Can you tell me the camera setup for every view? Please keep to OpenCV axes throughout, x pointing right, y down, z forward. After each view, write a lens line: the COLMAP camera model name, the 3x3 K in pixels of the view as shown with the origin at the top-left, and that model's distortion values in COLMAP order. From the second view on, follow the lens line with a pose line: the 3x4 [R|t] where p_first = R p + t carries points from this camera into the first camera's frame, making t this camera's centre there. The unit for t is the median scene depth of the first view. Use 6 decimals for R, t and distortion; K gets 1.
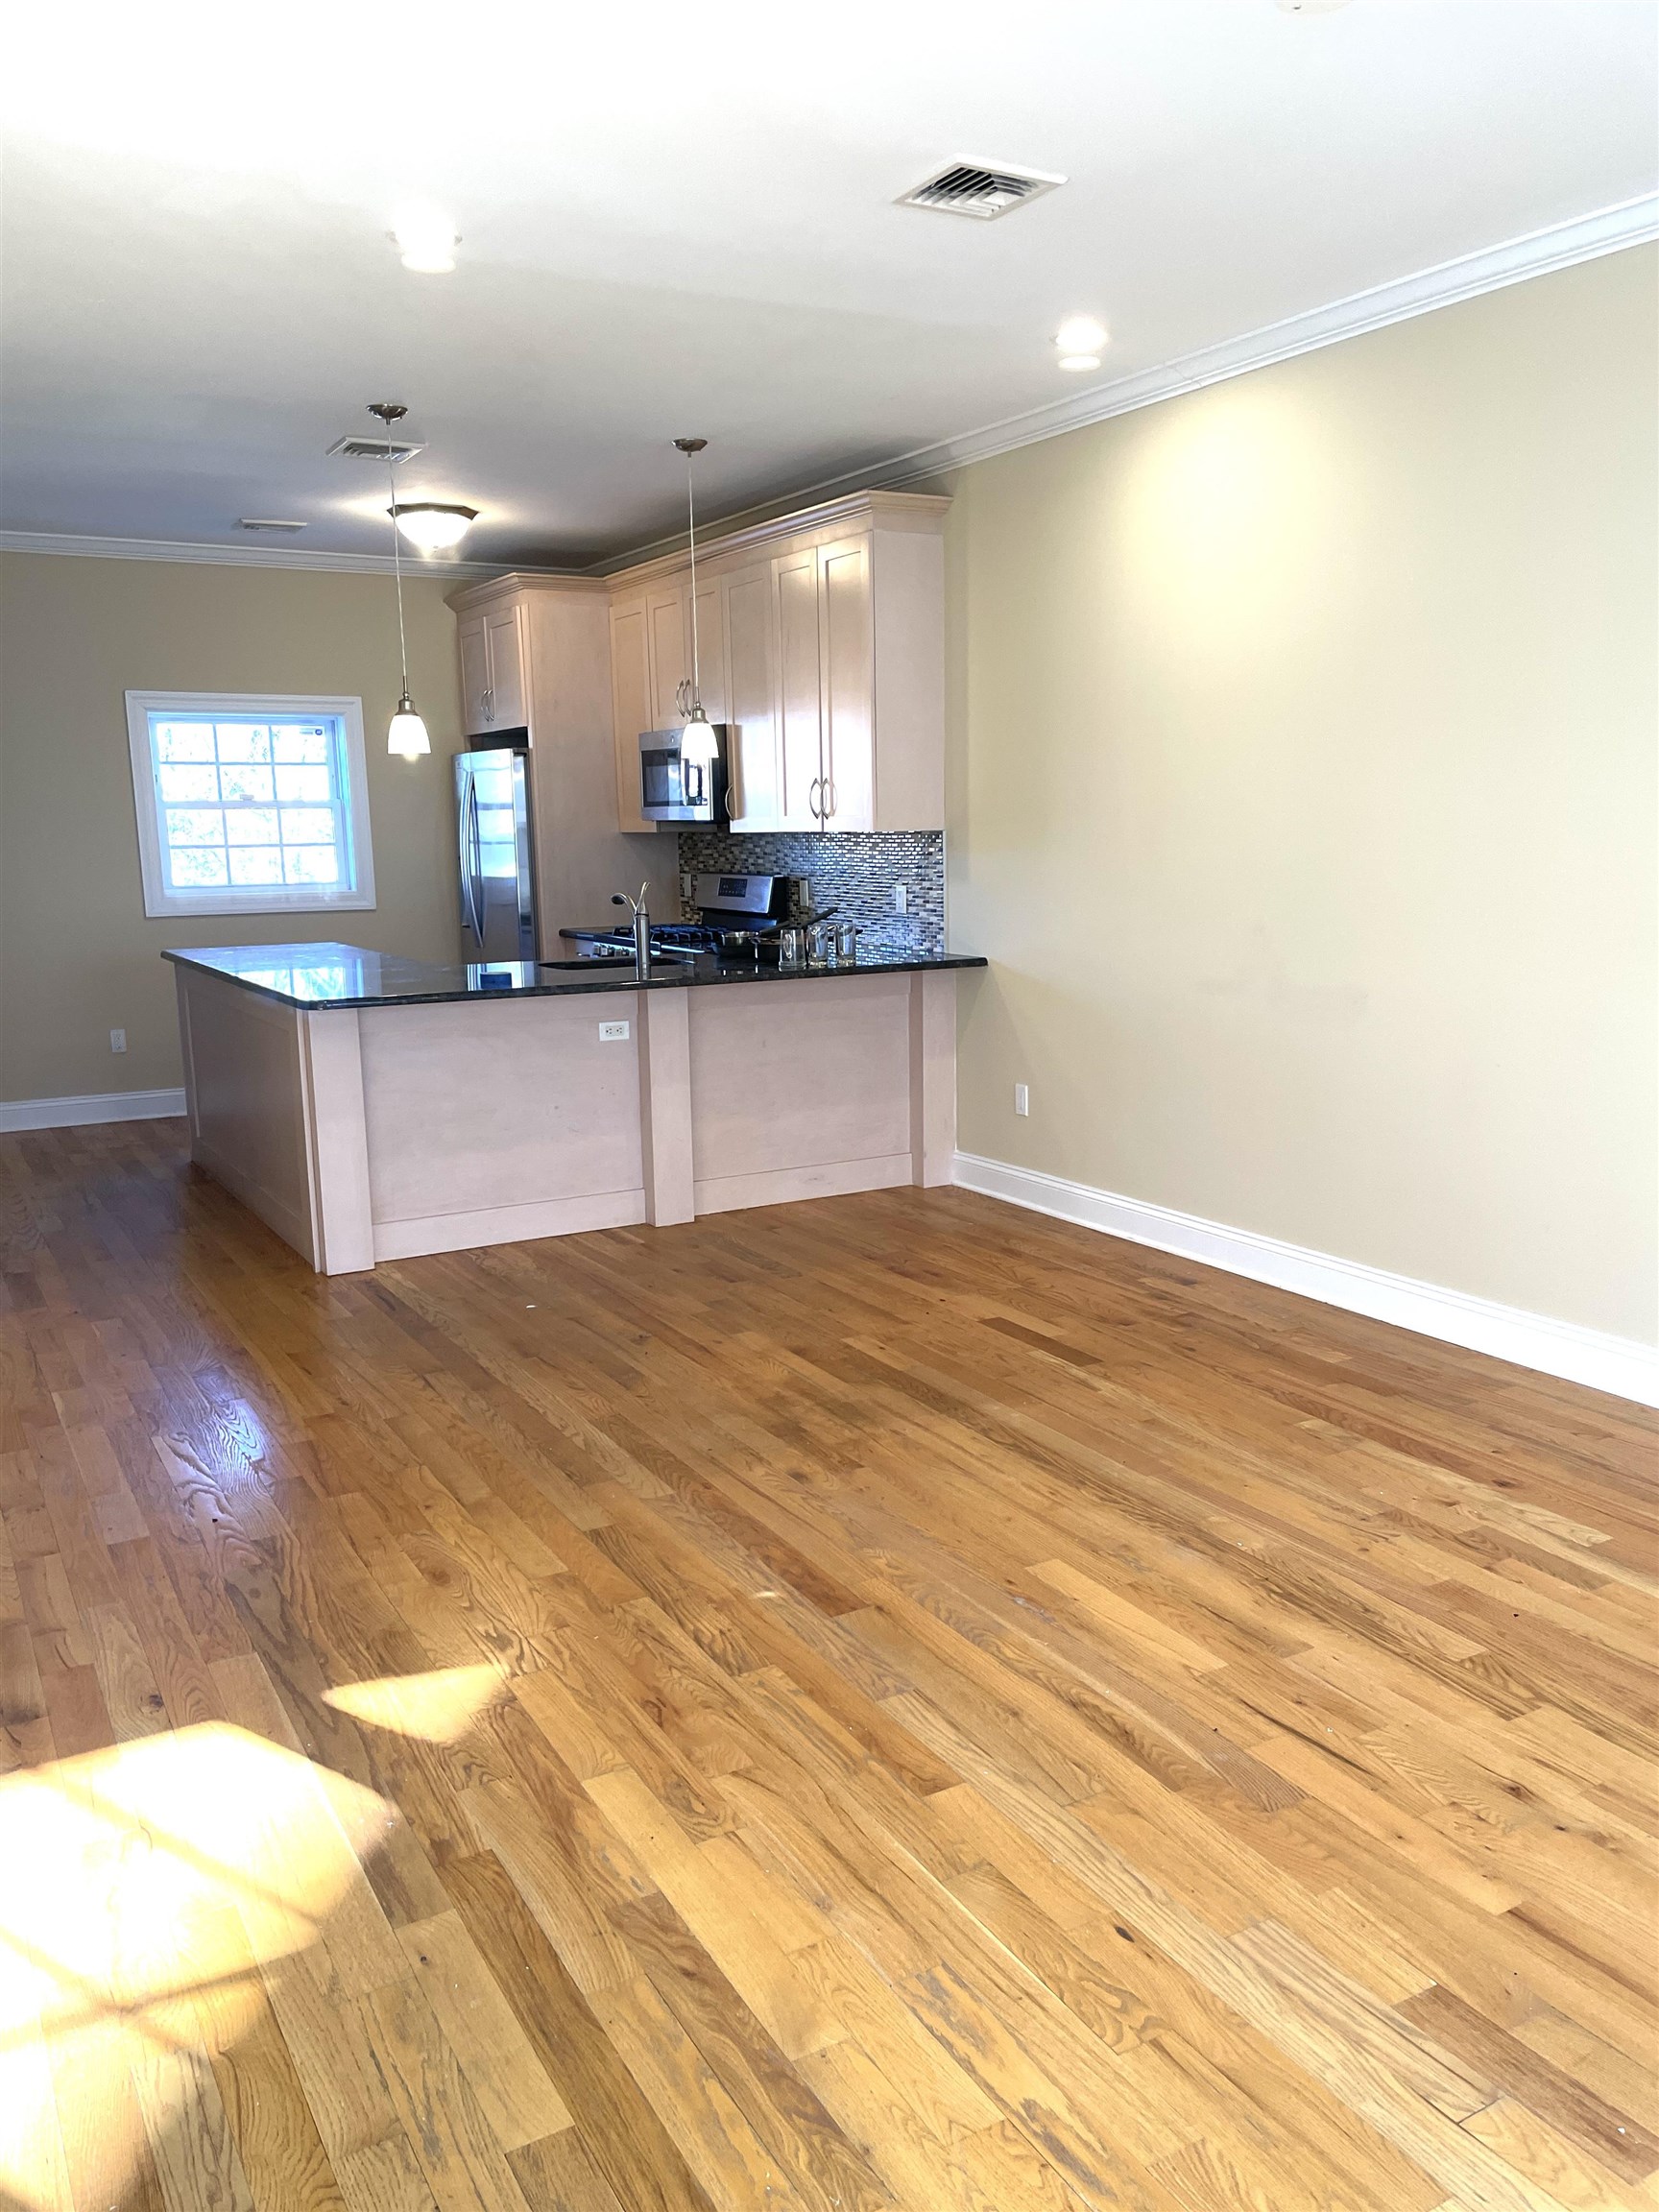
lens RADIAL K [[1663.2, 0, 838.8], [0, 1663.2, 1108.8], [0, 0, 1]] dist [0.063787, -0.073705]
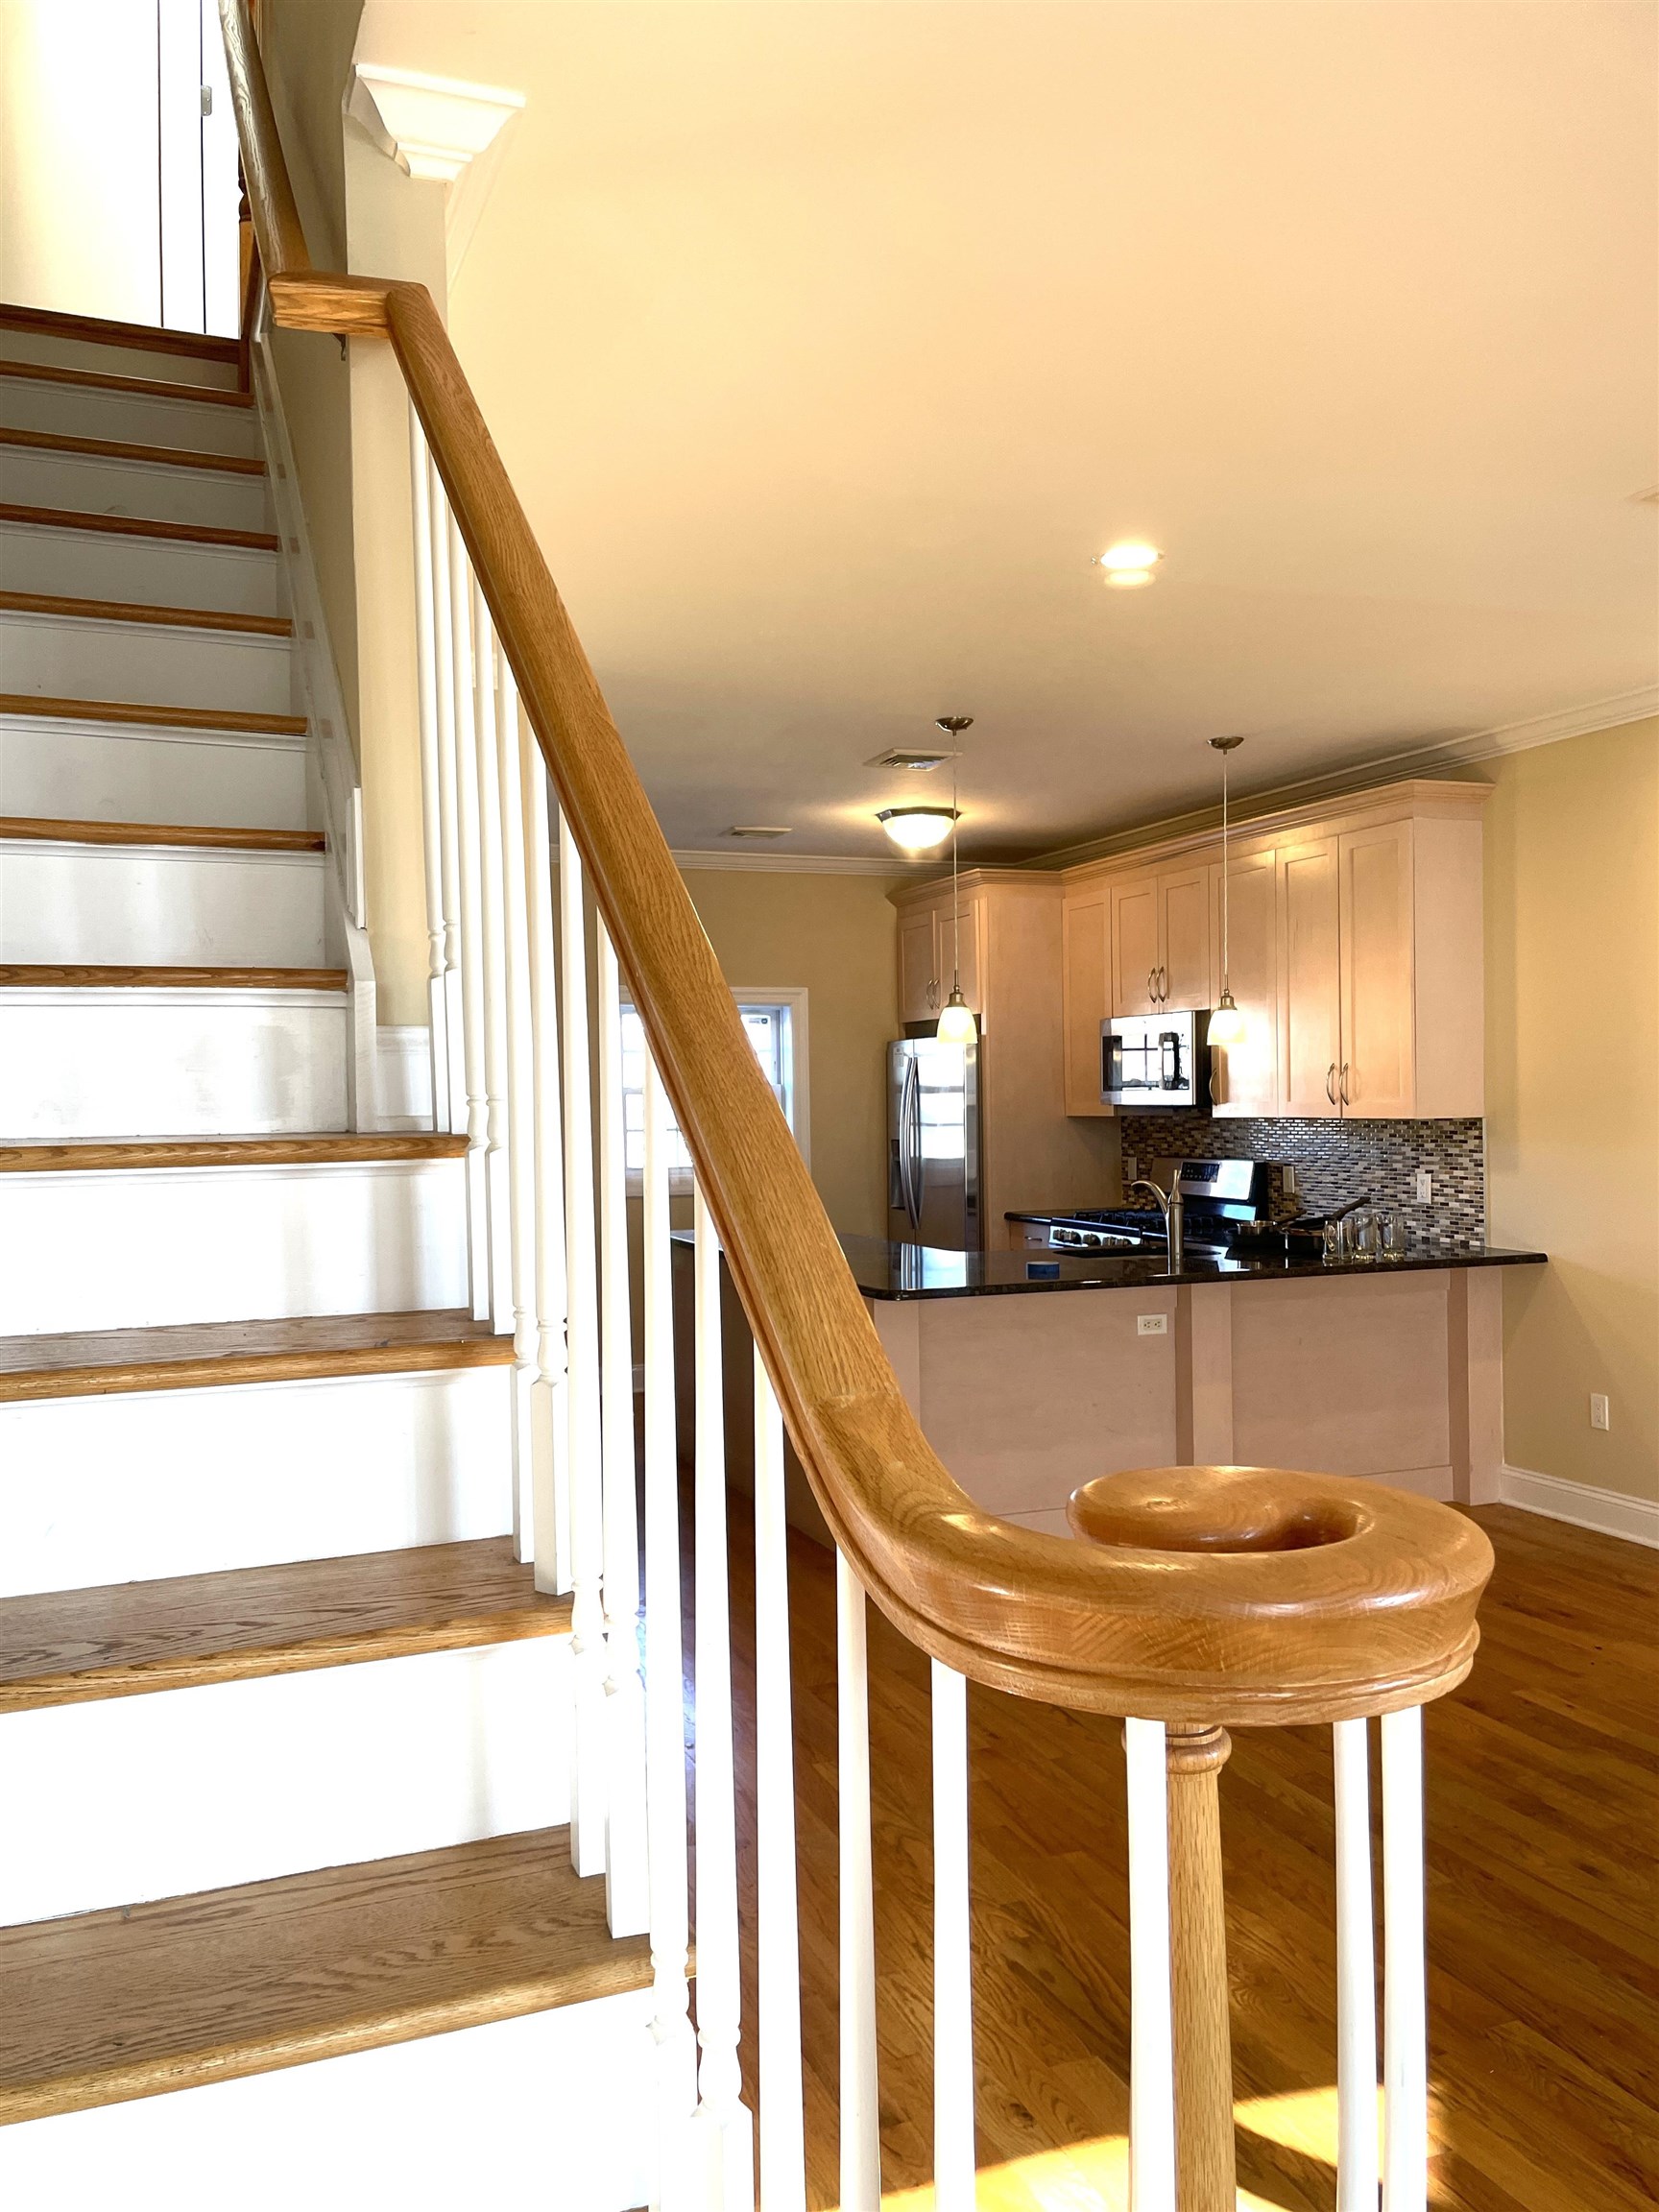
lens RADIAL K [[1663.2, 0, 808.3], [0, 1663.2, 1090.2], [0, 0, 1]] dist [0.063787, -0.073705]
pose [[0.987937, 0.000046, -0.154856, -0.176361], [-0.026859, 0.984894, -0.171061, -0.009797], [0.152509, 0.173157, 0.973015, 0.014668]]
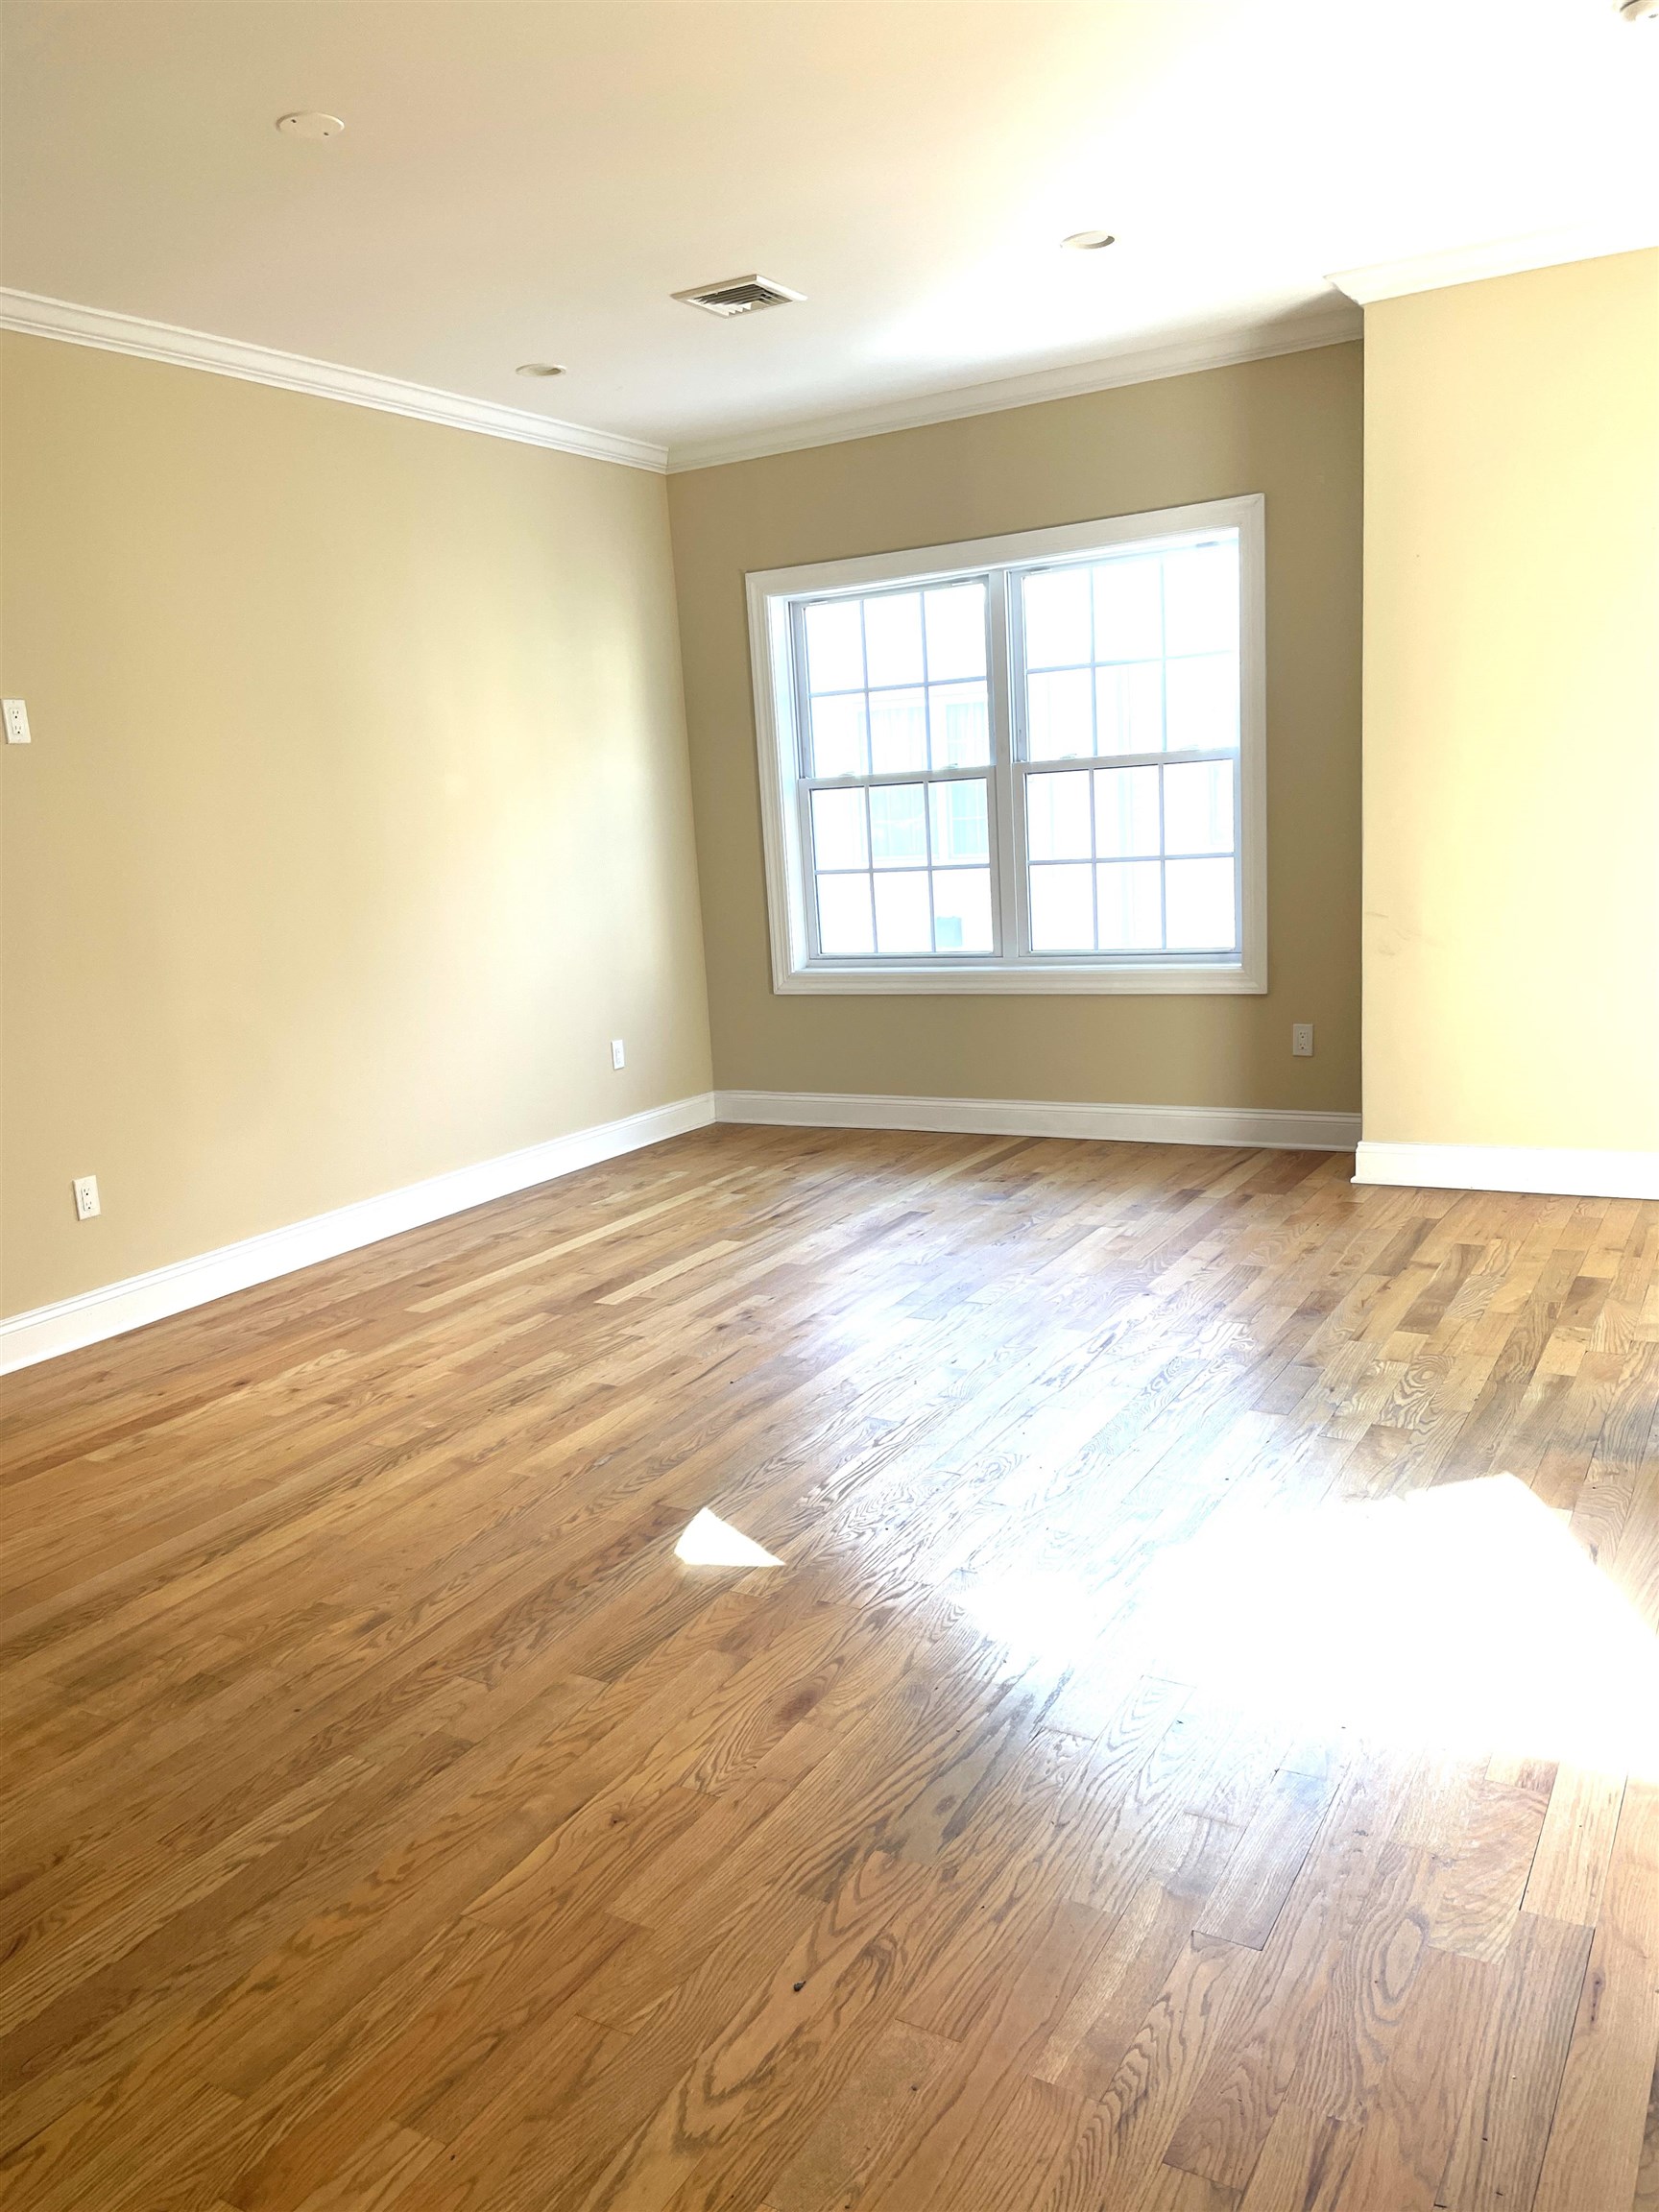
lens RADIAL K [[1663.2, 0, 826.6], [0, 1663.2, 1116.2], [0, 0, 1]] dist [0.063787, -0.073705]
pose [[-0.491851, -0.119312, 0.862466, -0.479414], [0.219896, 0.941432, 0.255640, -0.098024], [-0.842454, 0.315389, -0.436808, 0.666825]]
